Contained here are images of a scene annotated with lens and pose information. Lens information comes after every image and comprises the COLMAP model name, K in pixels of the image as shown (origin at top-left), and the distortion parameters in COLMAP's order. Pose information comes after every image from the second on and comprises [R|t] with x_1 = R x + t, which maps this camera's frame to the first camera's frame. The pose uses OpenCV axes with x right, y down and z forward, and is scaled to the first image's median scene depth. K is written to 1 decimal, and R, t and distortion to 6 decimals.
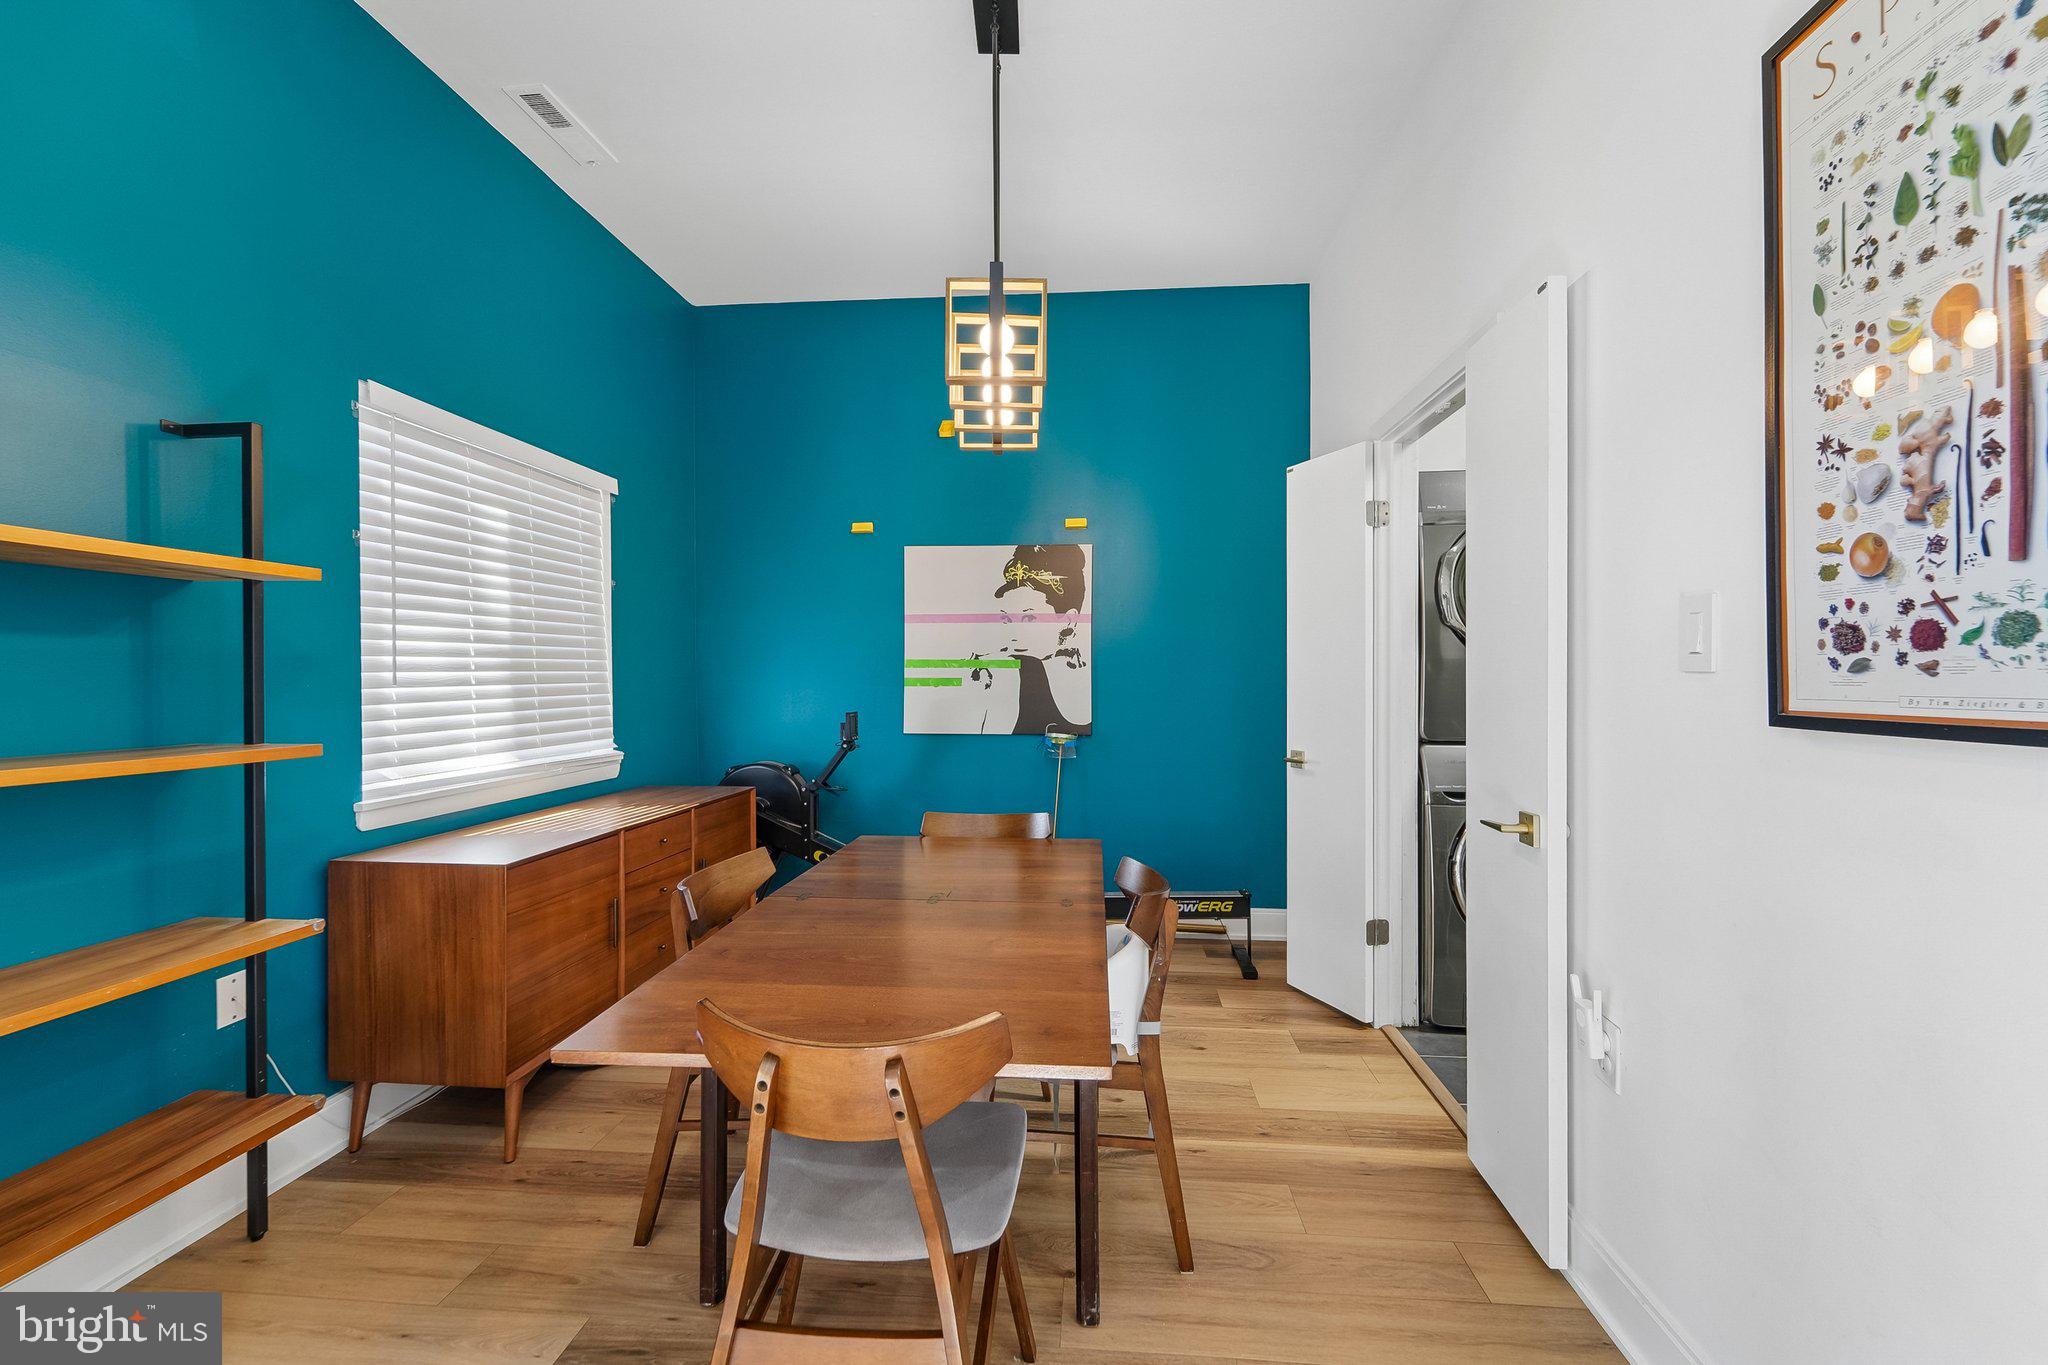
lens RADIAL K [[840.6, 0, 1024.9], [0, 840.6, 676.1], [0, 0, 1]] dist [0.002931, -0.002418]
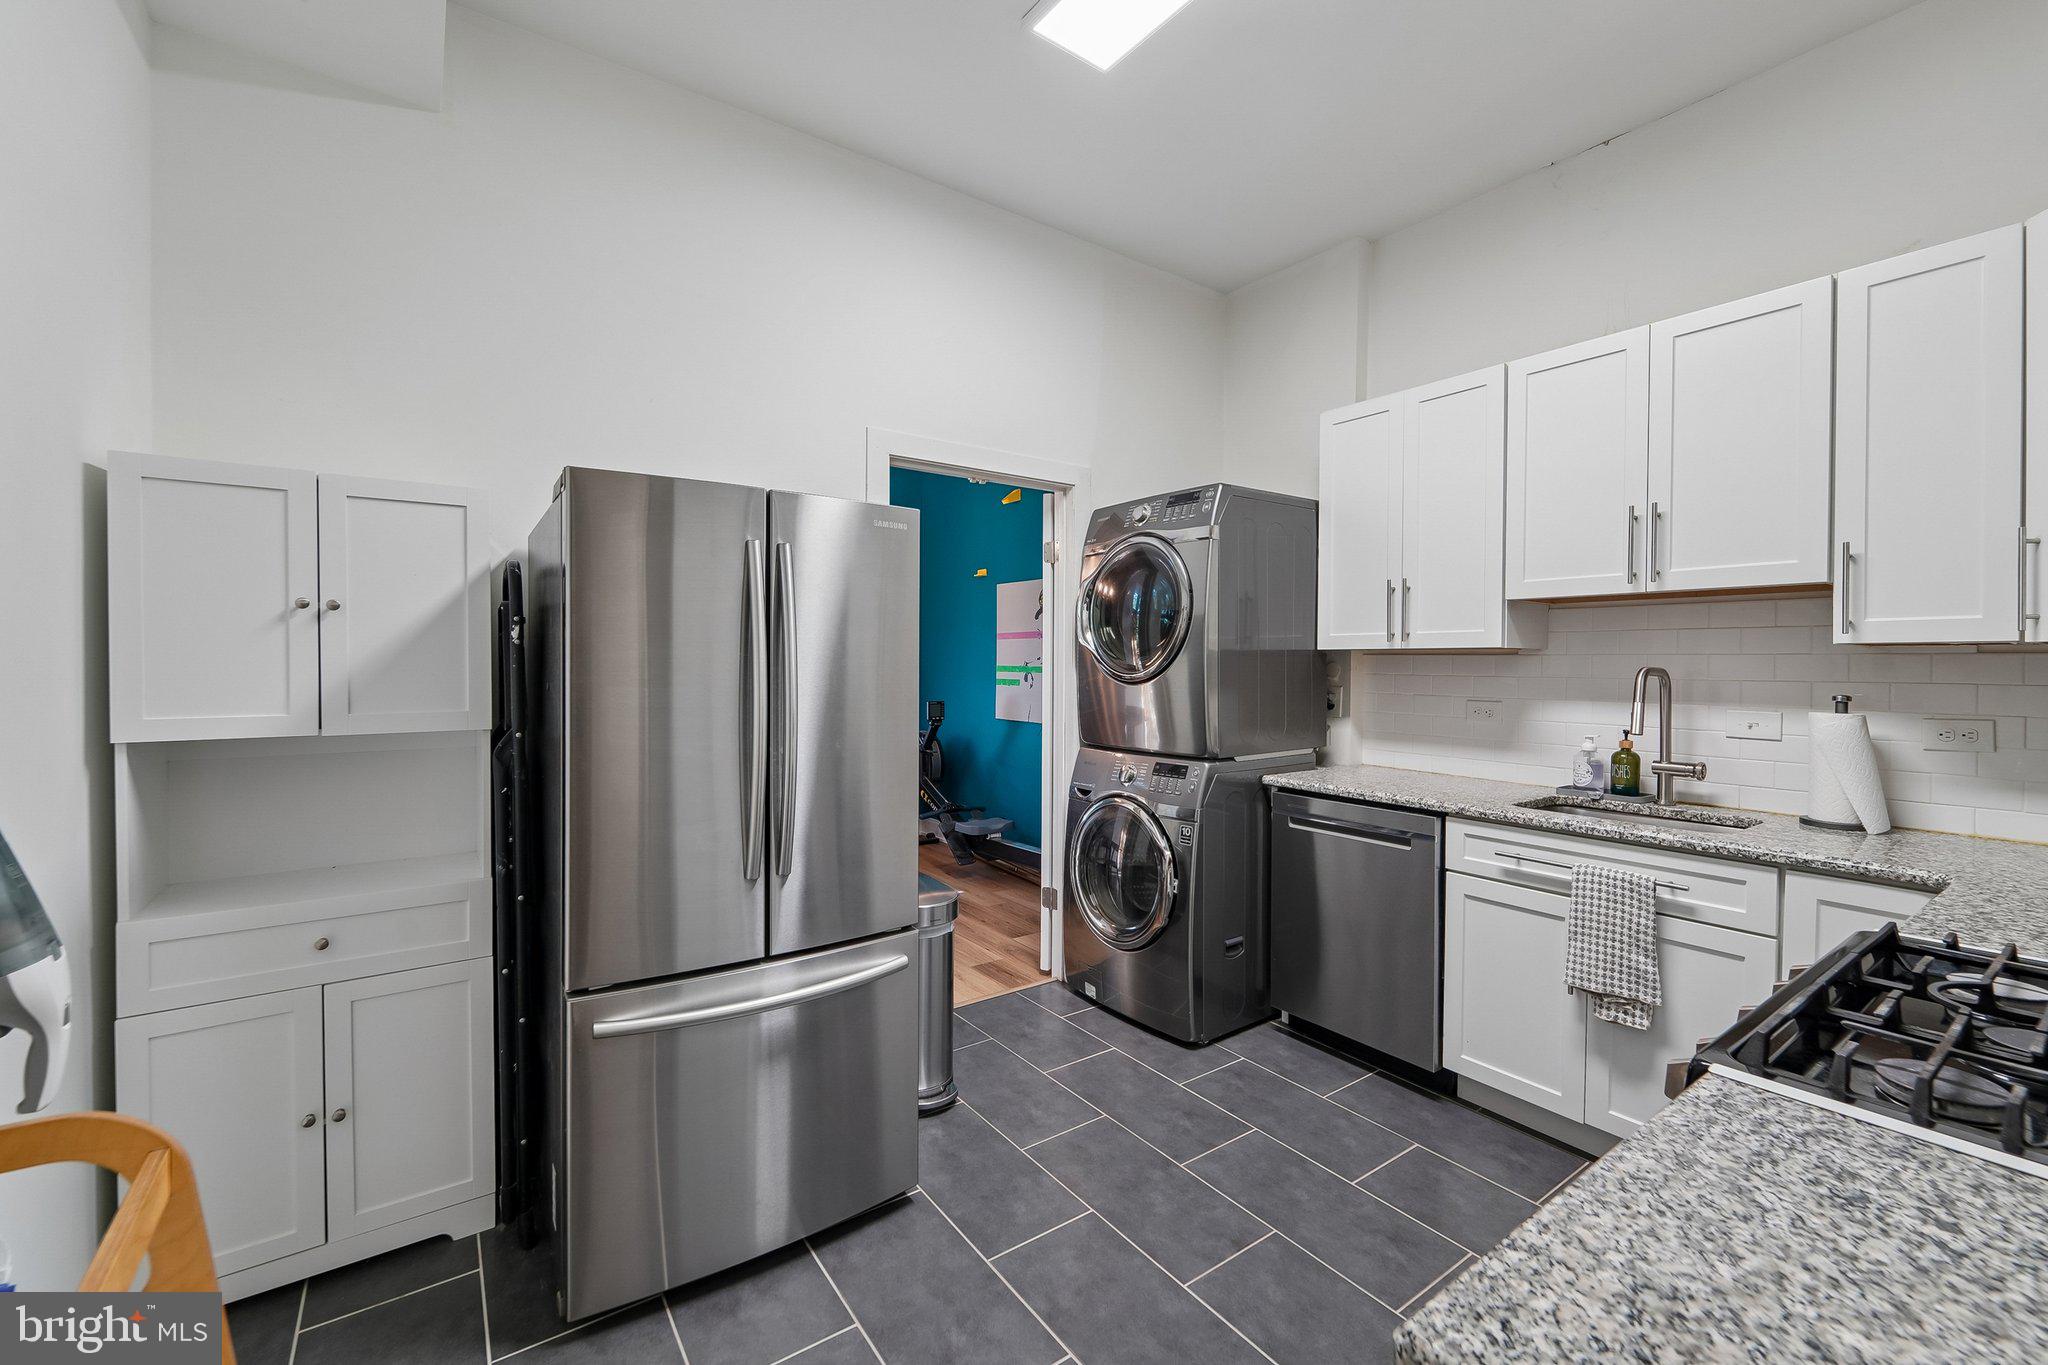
lens RADIAL K [[840.6, 0, 1029.1], [0, 840.6, 674.0], [0, 0, 1]] dist [0.002931, -0.002418]
pose [[0.642645, 0.015454, -0.766008, 0.958616], [-0.009486, 0.999880, 0.012215, -0.023054], [0.766105, -0.000583, 0.642715, 0.146015]]
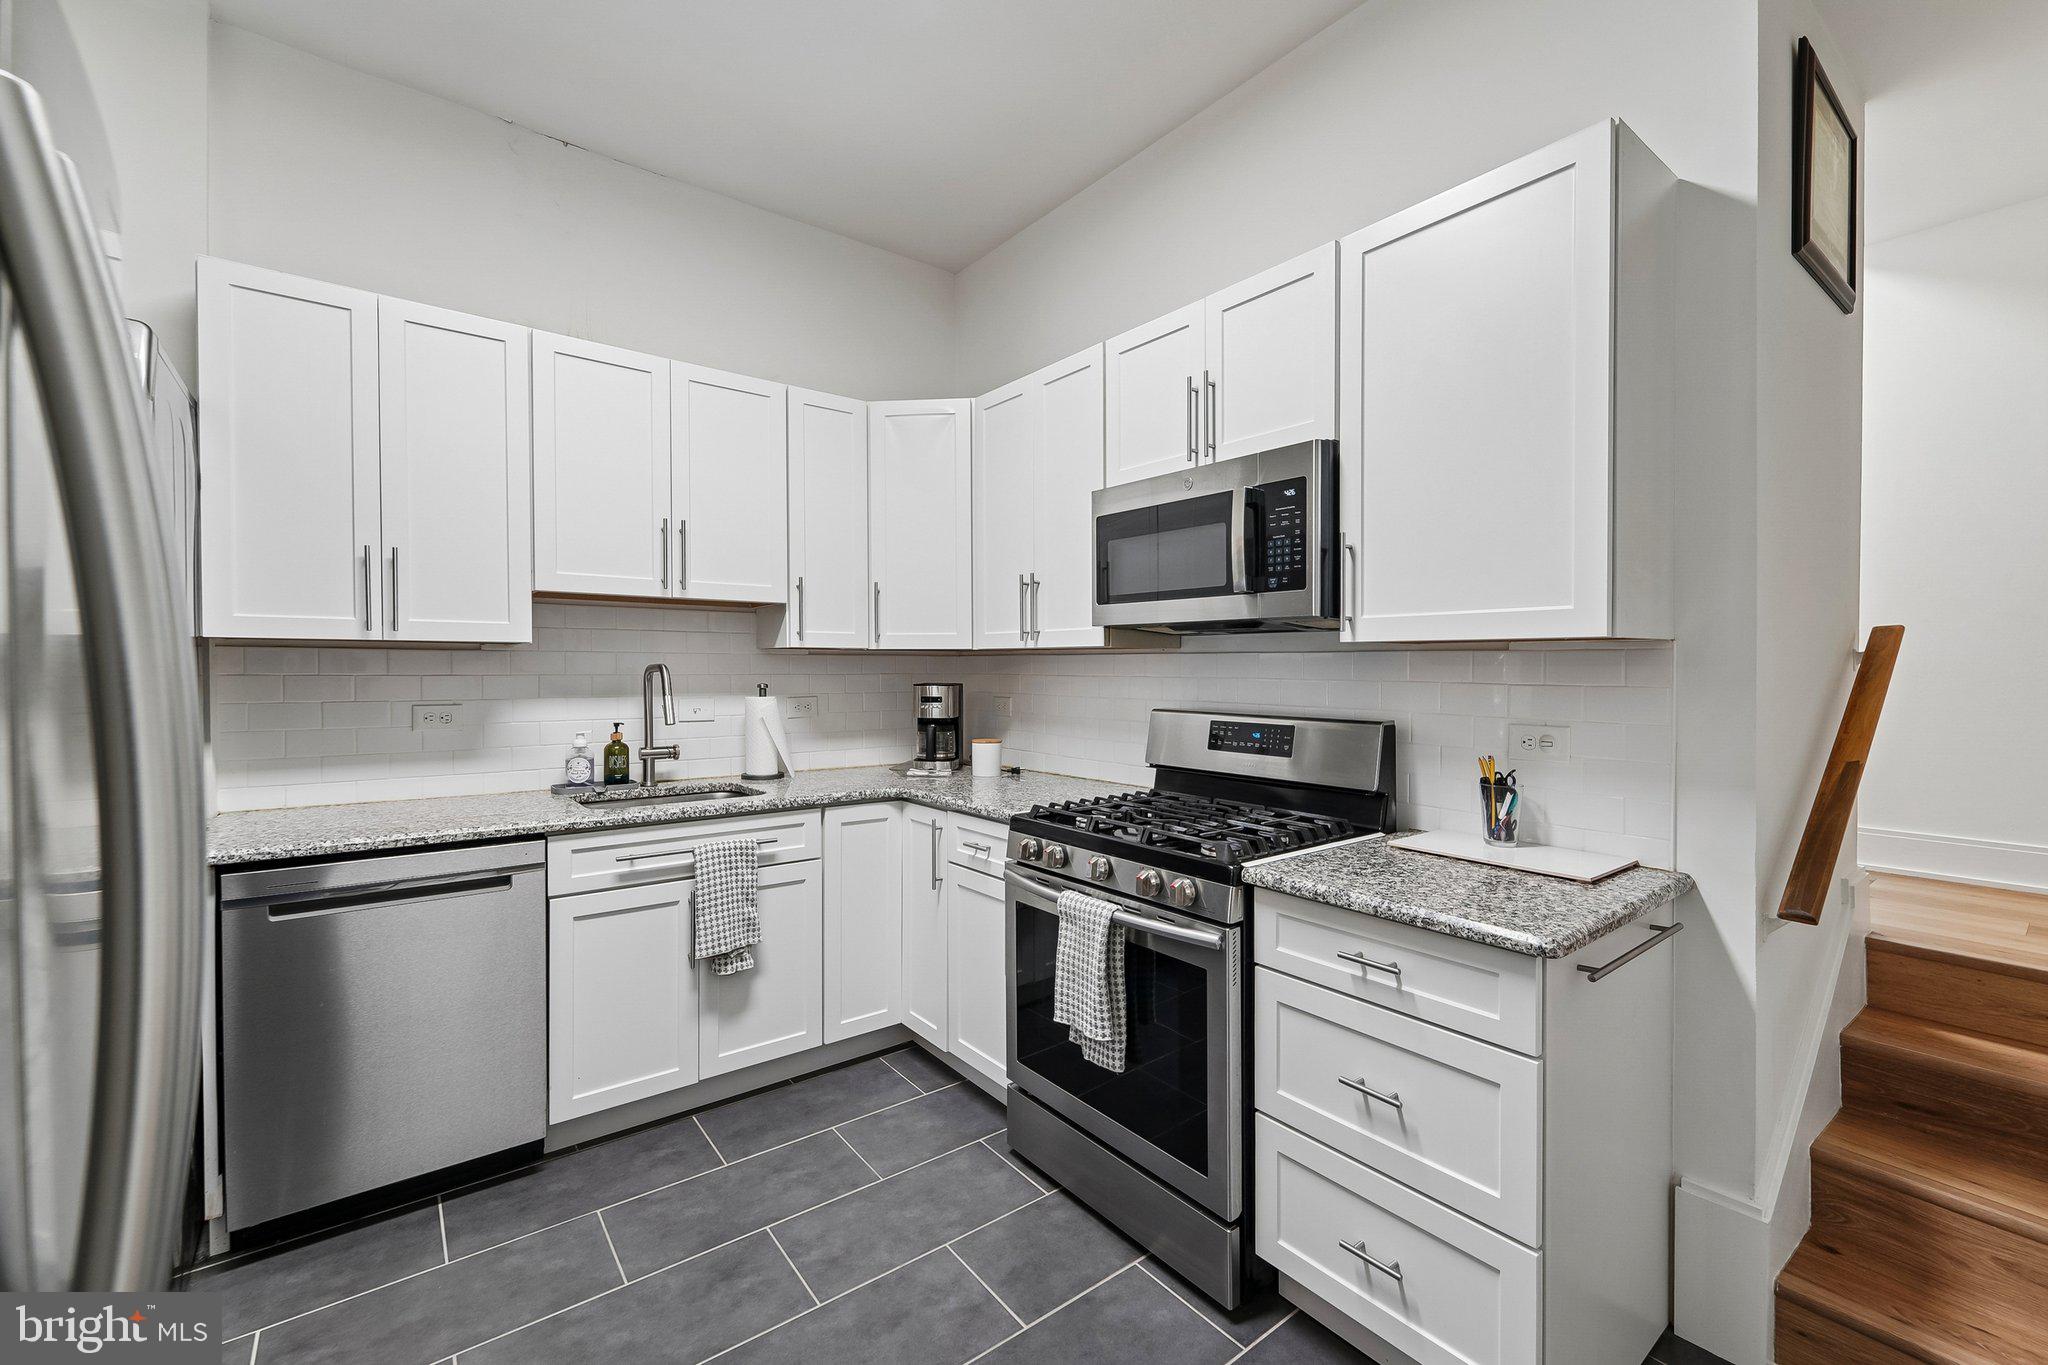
lens RADIAL K [[840.6, 0, 1027.1], [0, 840.6, 678.0], [0, 0, 1]] dist [0.002931, -0.002418]
pose [[0.729420, -0.003906, 0.684055, 0.533884], [-0.004105, 0.999941, 0.010088, -0.021708], [-0.684054, -0.010167, 0.729361, 0.179569]]
